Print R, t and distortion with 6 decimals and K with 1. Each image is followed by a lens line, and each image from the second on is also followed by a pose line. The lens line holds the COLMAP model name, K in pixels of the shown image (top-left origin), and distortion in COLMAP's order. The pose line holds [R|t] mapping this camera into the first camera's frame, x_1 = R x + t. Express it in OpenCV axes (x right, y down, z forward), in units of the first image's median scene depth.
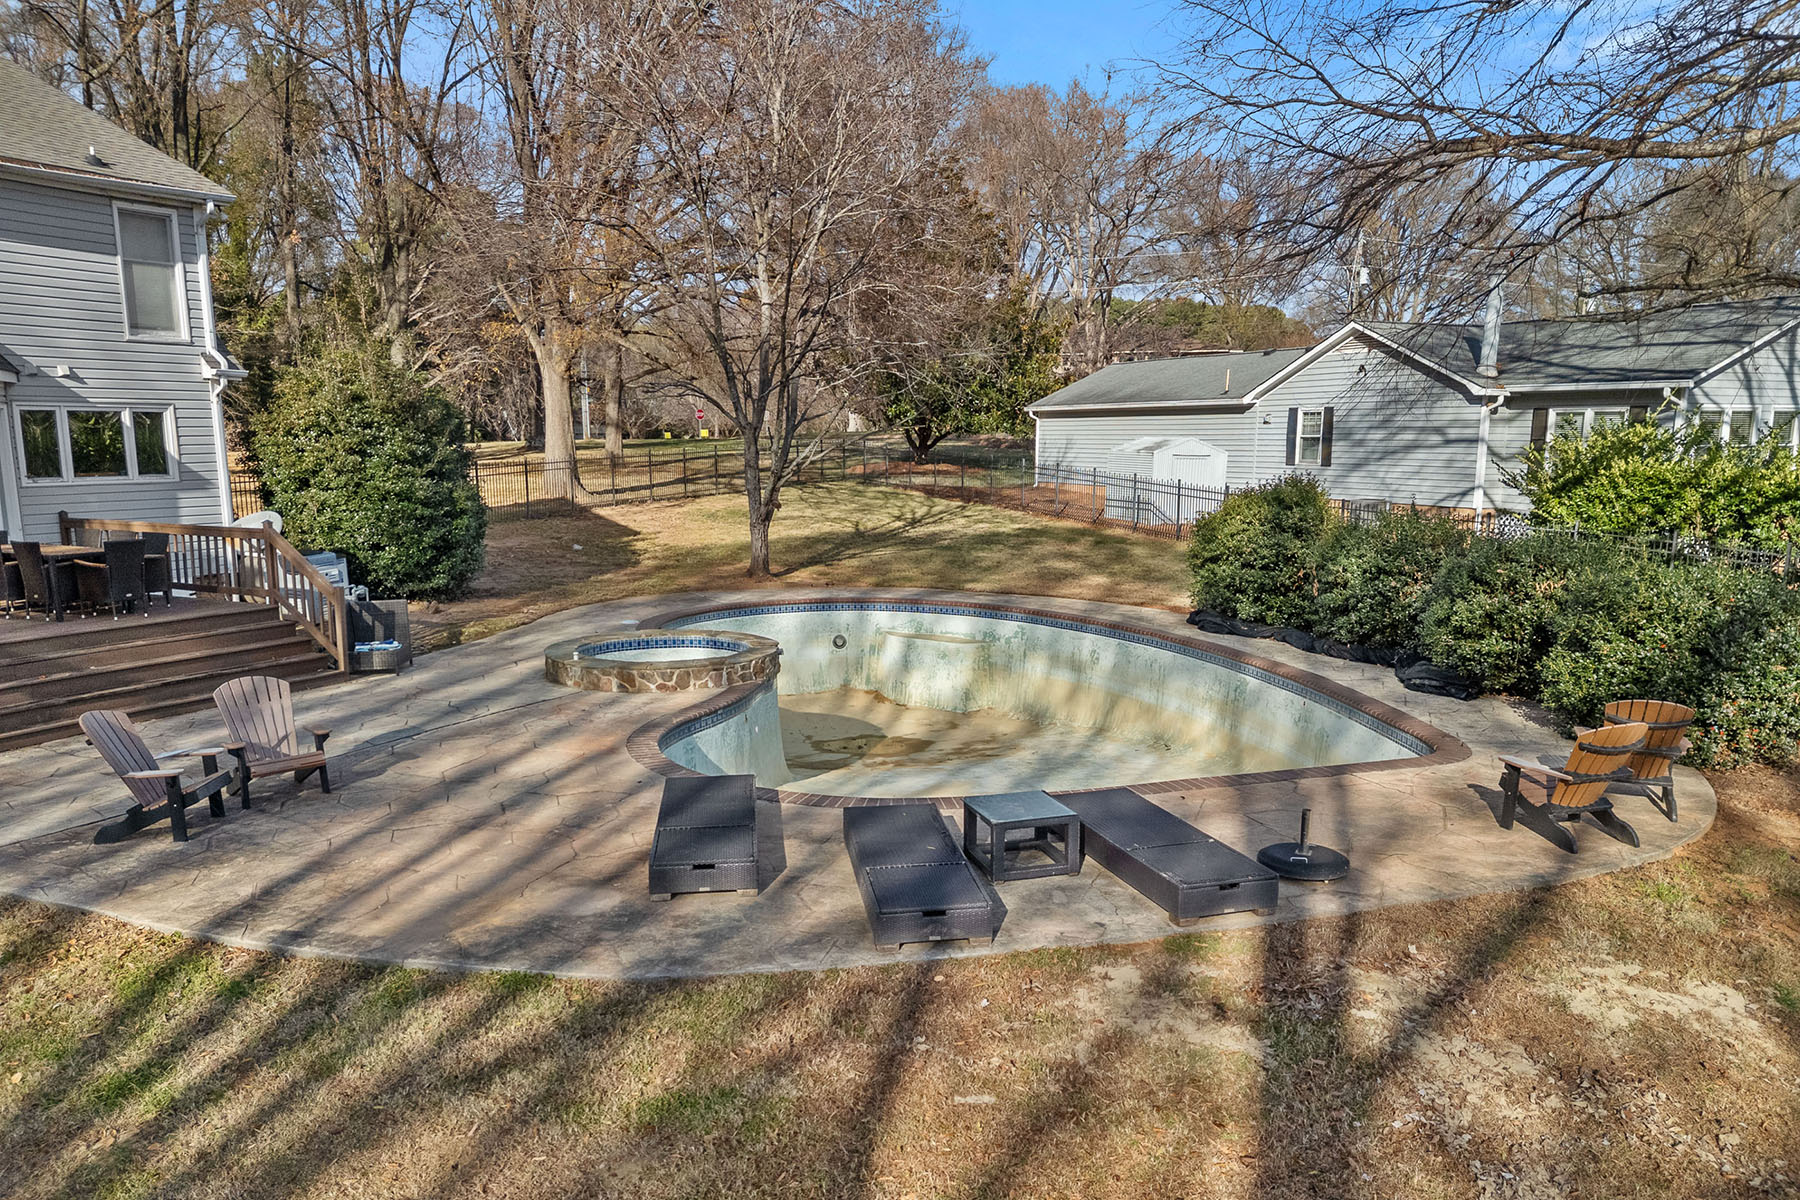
lens RADIAL K [[1316.4, 0, 914.3], [0, 1316.4, 676.4], [0, 0, 1]] dist [0.088443, -0.090005]
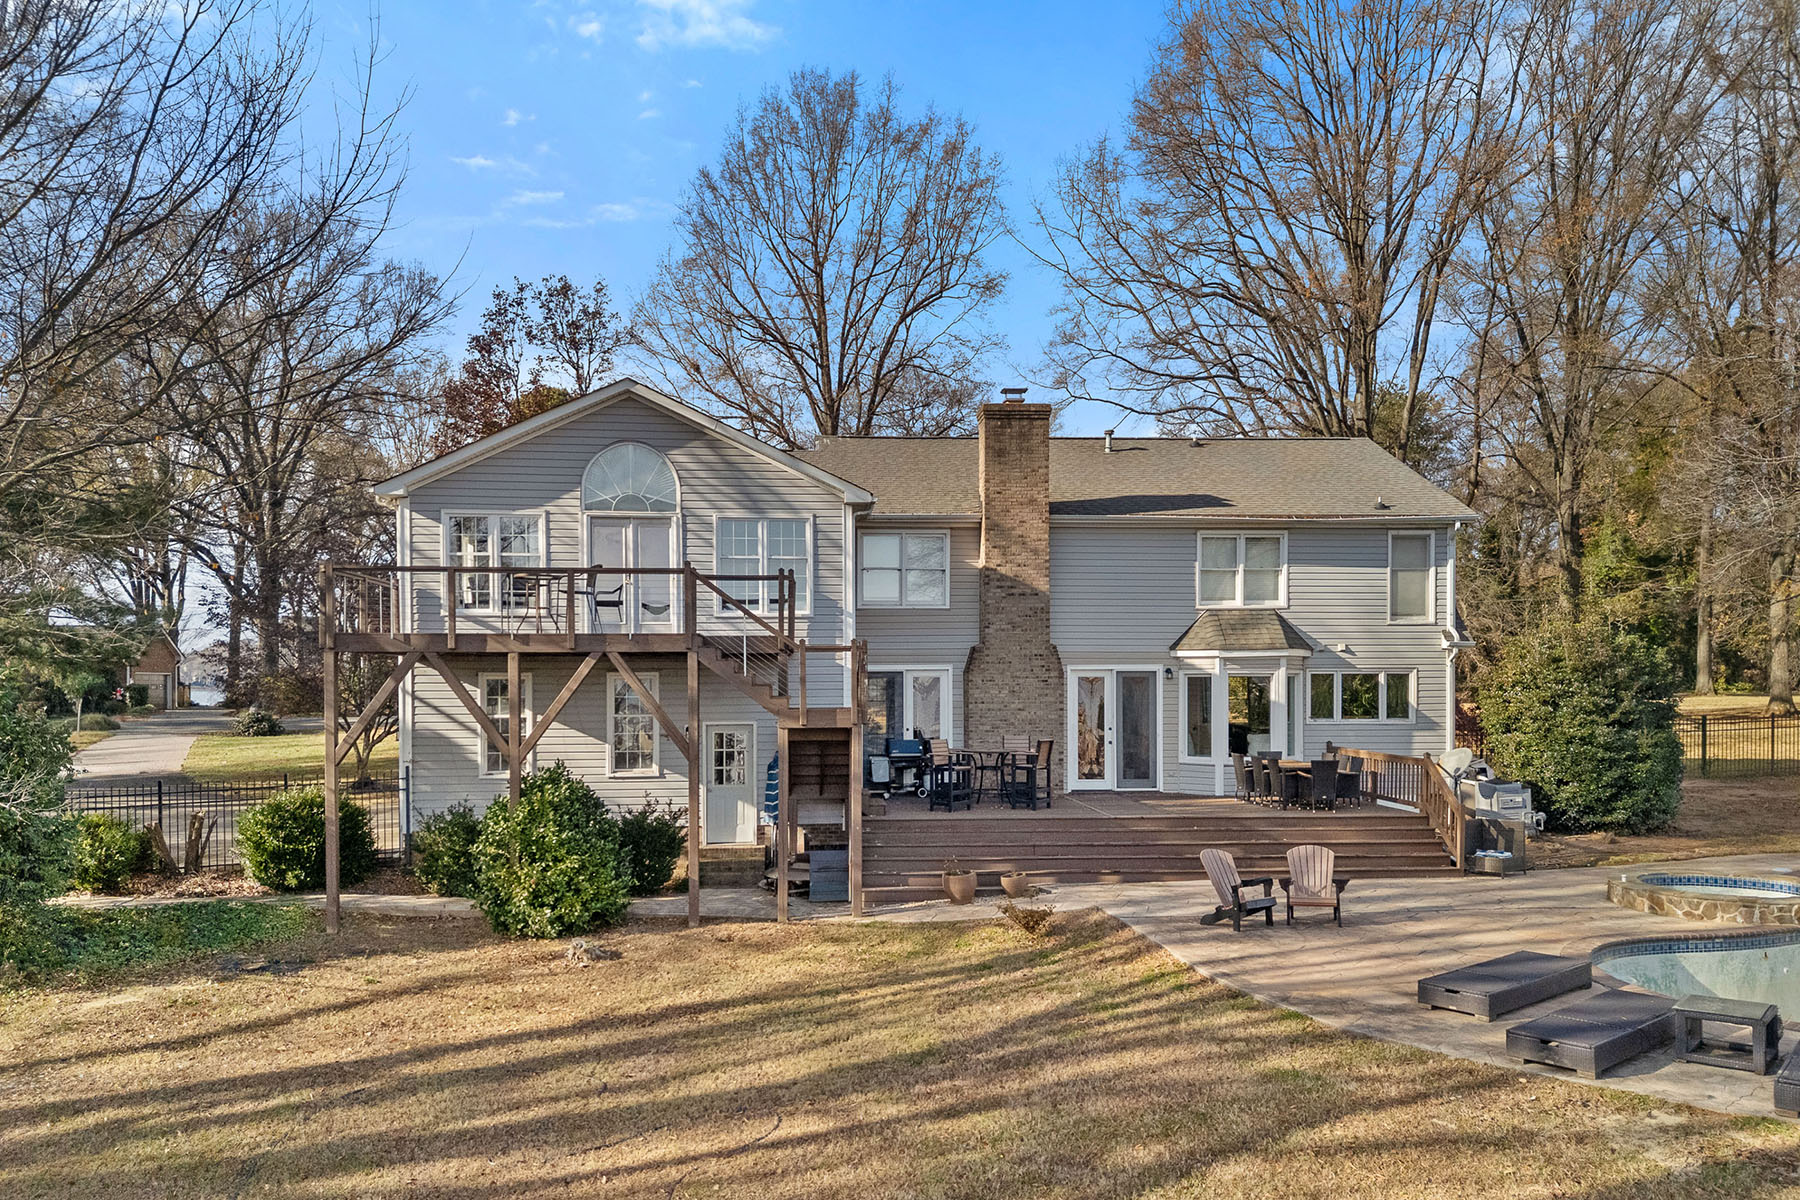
lens RADIAL K [[1316.4, 0, 914.3], [0, 1316.4, 676.4], [0, 0, 1]] dist [0.088443, -0.090005]
pose [[0.532225, -0.001417, -0.846602, 0.334075], [-0.151728, 0.983648, -0.097032, 0.015599], [0.832896, 0.180096, 0.523307, -0.139683]]
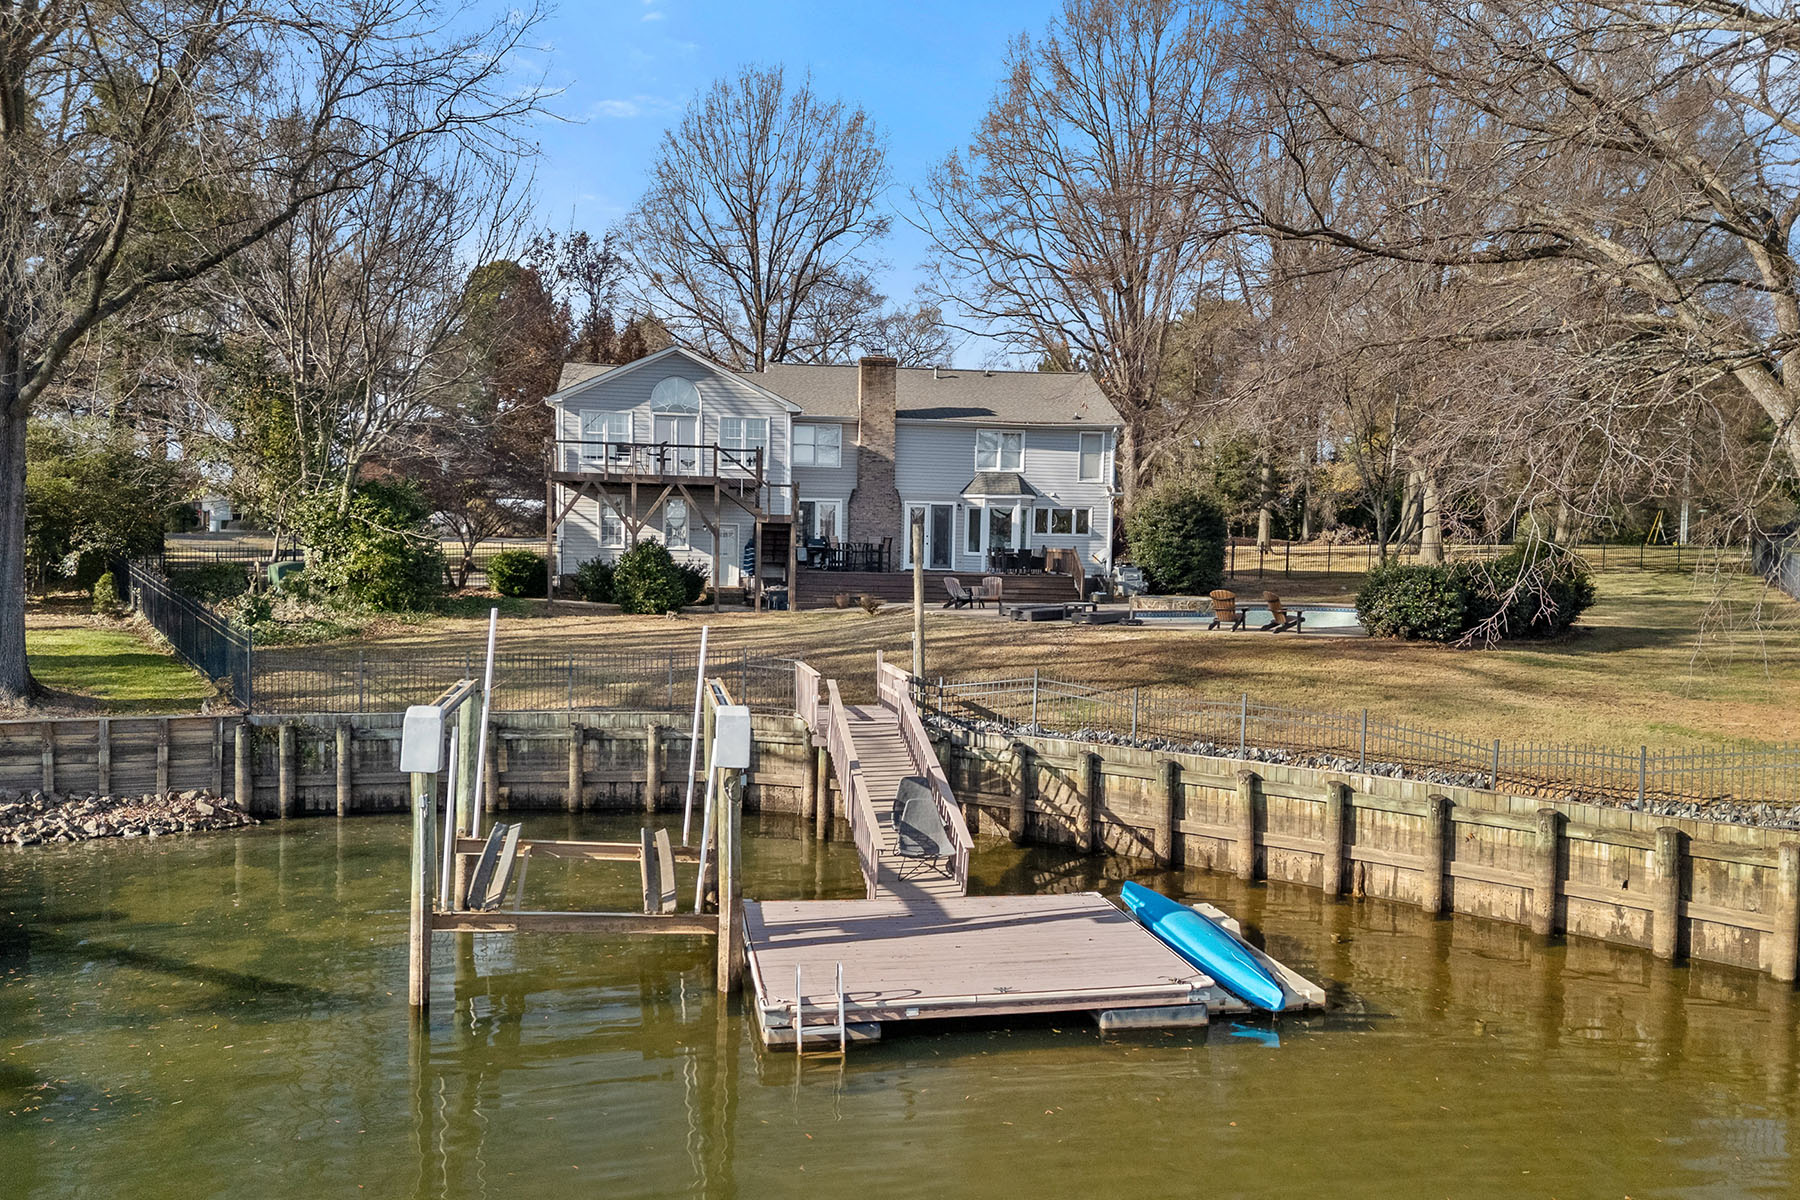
lens RADIAL K [[1293.8, 0, 900.0], [0, 1293.8, 600.0], [0, 0, 1]] dist [0.092776, -0.091317]
pose [[0.584269, 0.053315, -0.809807, 1.267359], [-0.167344, 0.984311, -0.055933, 0.174254], [0.794120, 0.168196, 0.584024, -0.711861]]
